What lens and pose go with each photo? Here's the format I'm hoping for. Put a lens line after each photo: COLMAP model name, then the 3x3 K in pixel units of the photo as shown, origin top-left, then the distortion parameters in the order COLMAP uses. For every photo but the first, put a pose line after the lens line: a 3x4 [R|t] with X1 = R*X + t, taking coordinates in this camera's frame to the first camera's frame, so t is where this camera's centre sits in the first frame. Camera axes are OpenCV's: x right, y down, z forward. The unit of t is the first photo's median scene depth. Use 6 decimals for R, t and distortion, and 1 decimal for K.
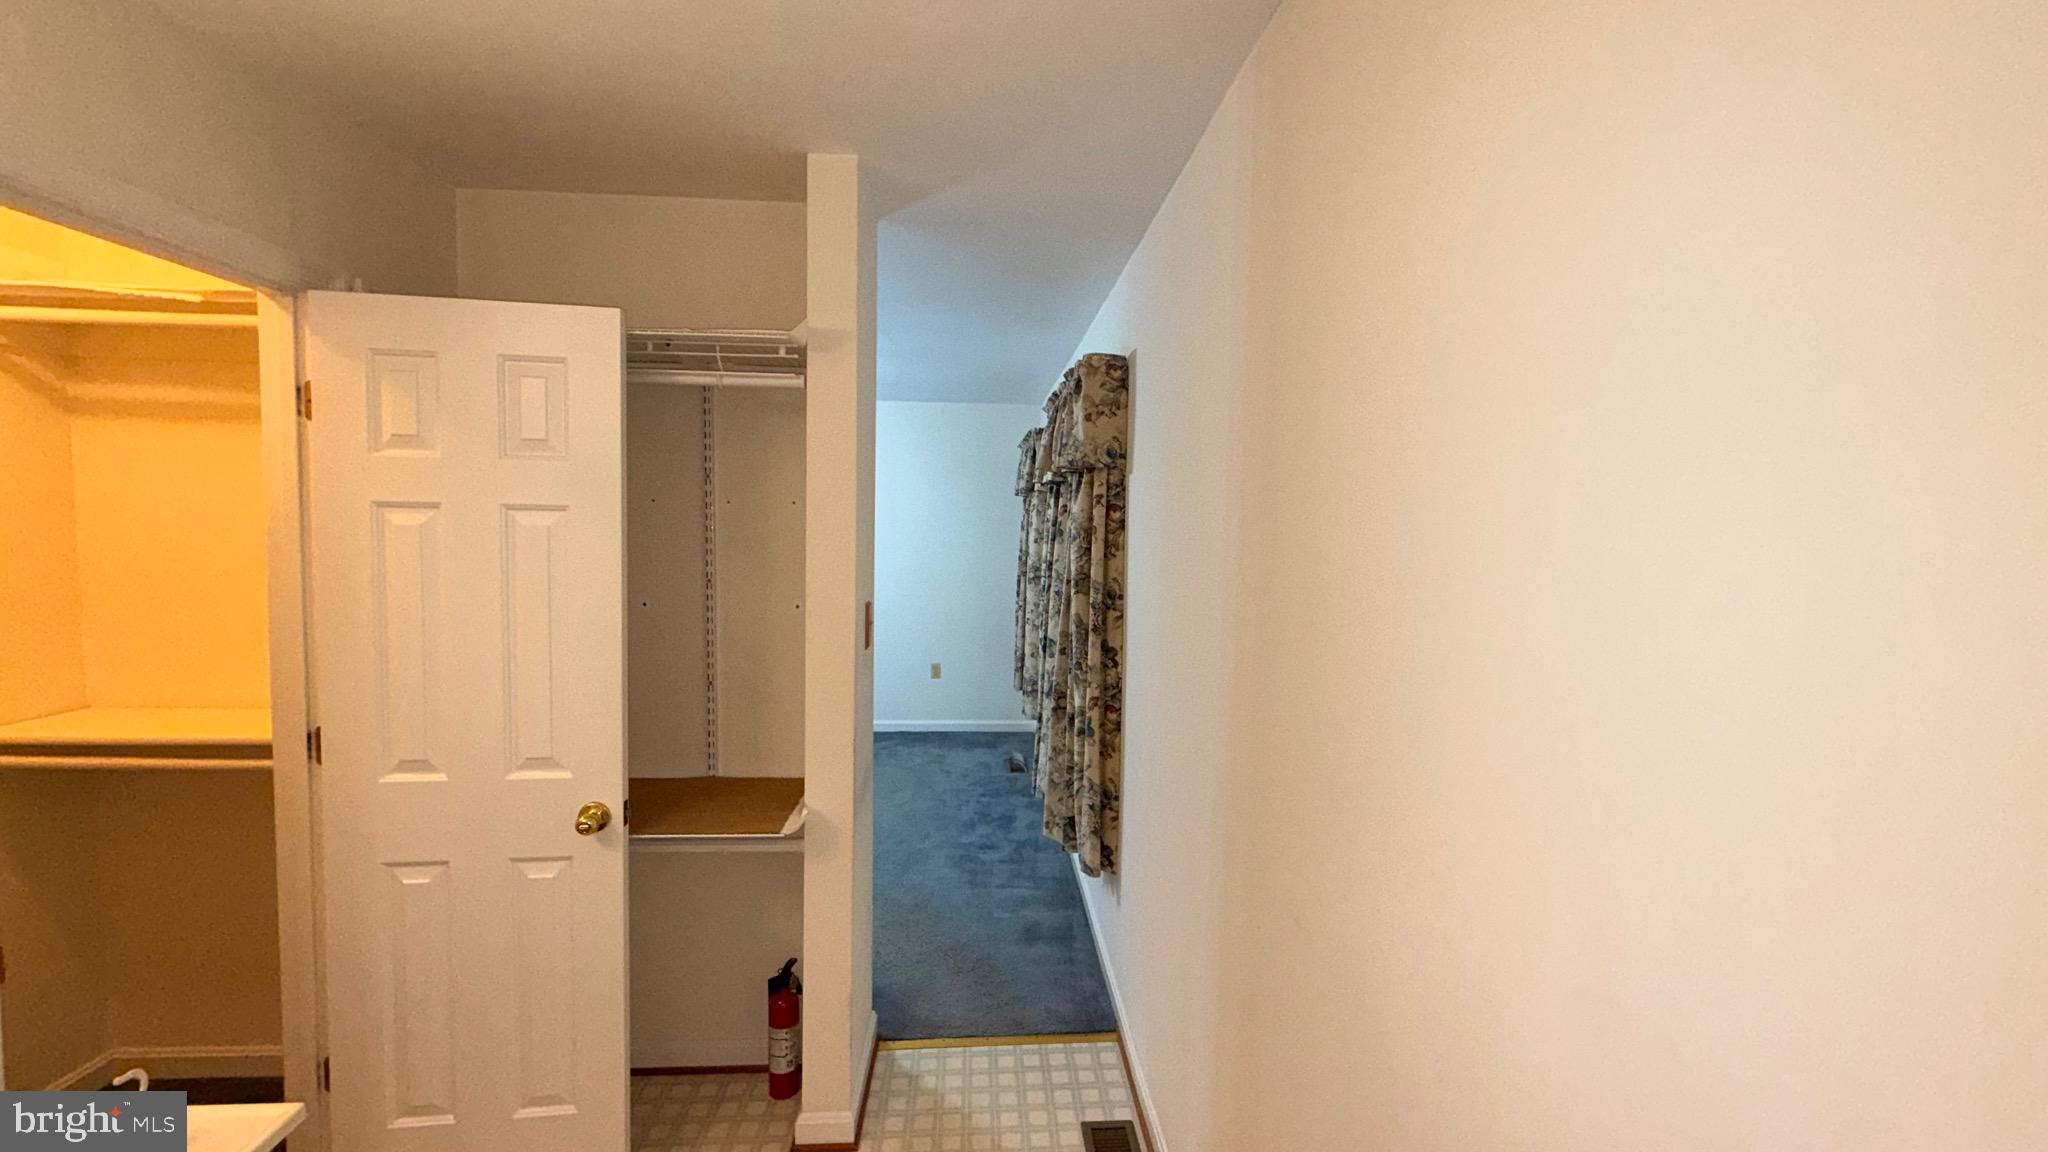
lens RADIAL K [[819.9, 0, 1024.0], [0, 819.9, 576.0], [0, 0, 1]] dist [0.000600, 0.000076]
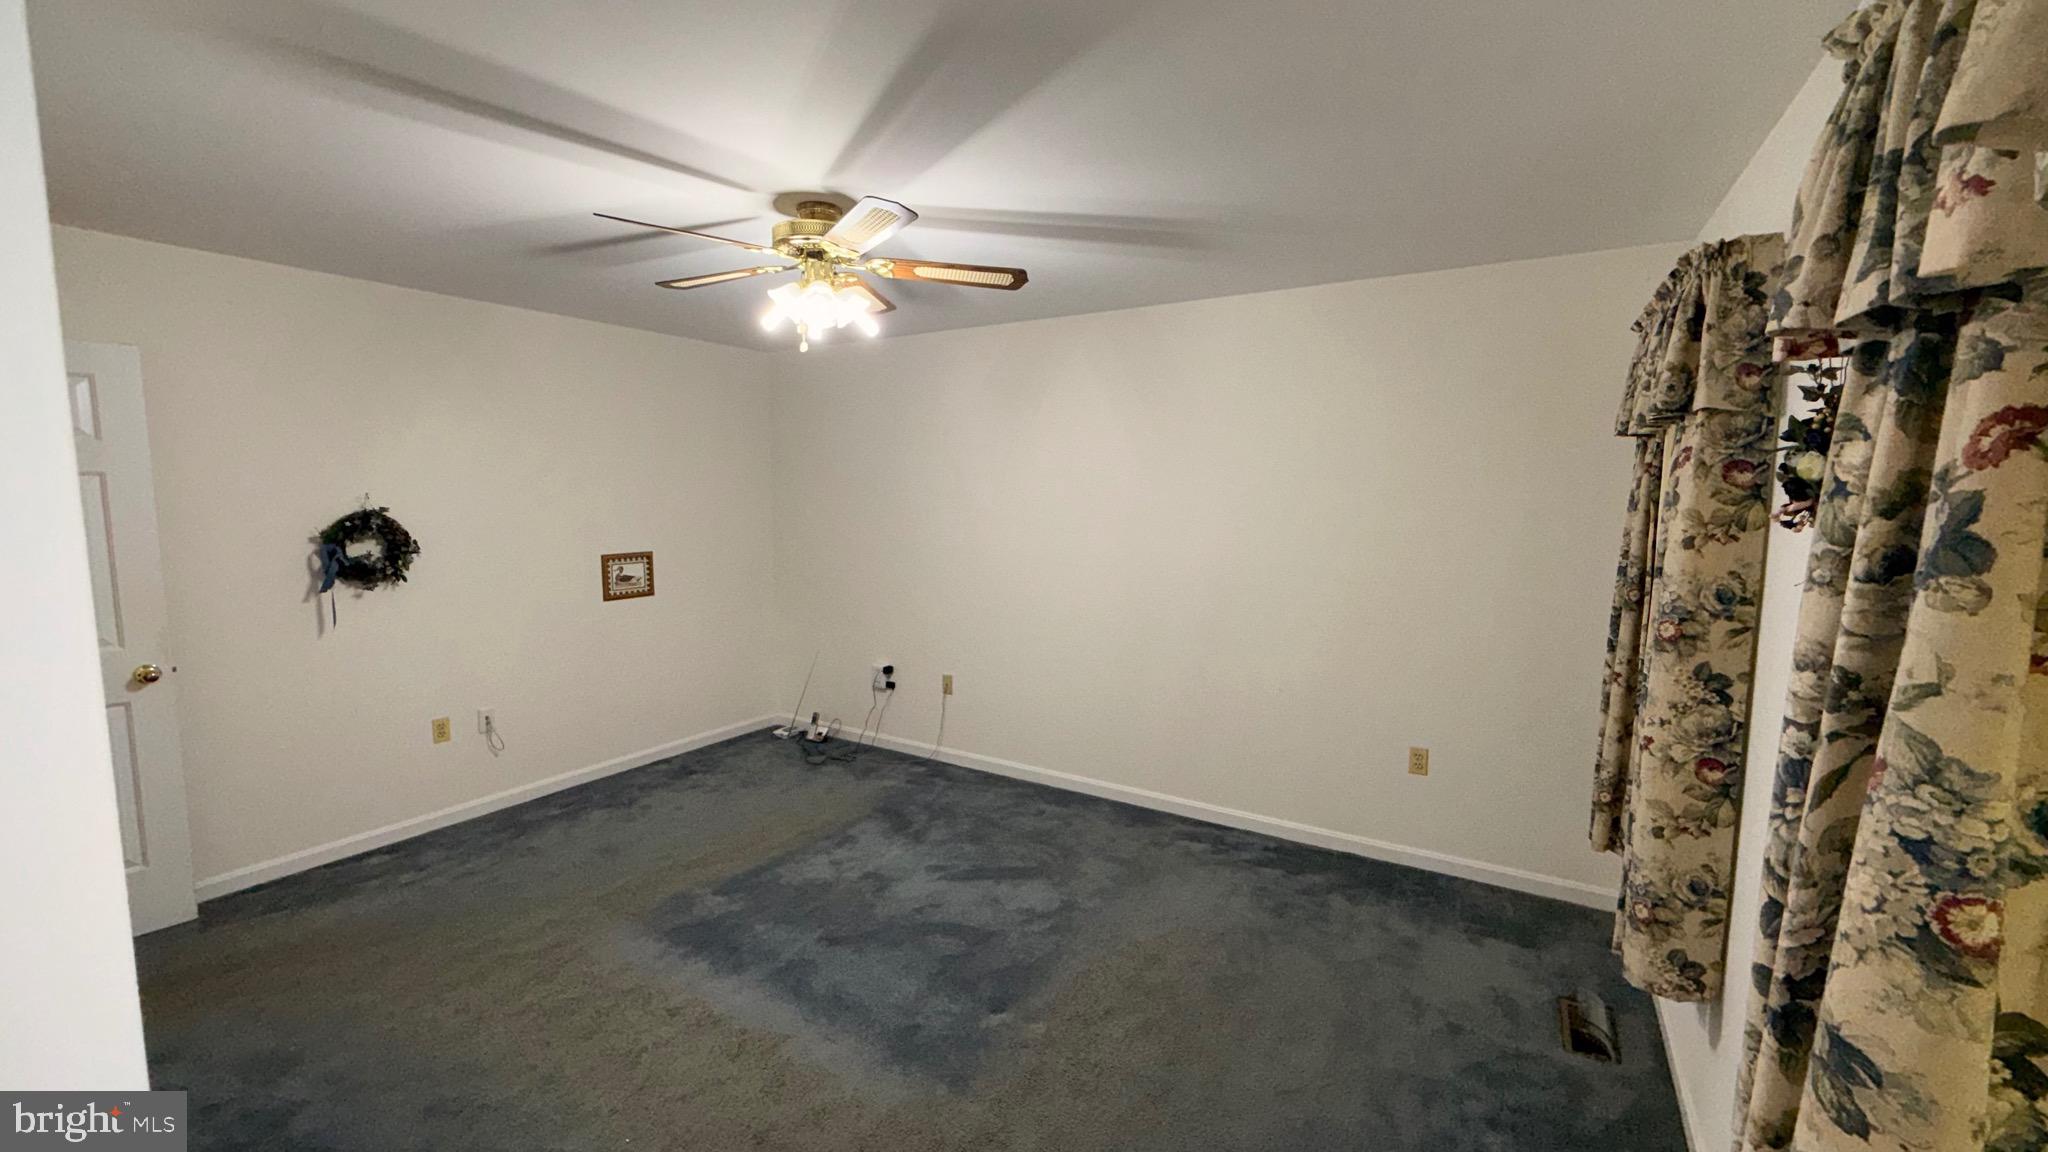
lens RADIAL K [[819.9, 0, 1024.0], [0, 819.9, 576.0], [0, 0, 1]] dist [0.000600, 0.000076]
pose [[0.819483, 0.051100, -0.570821, -0.018544], [-0.030670, 0.998500, 0.045356, -0.031622], [0.572282, -0.019662, 0.819821, 0.456121]]
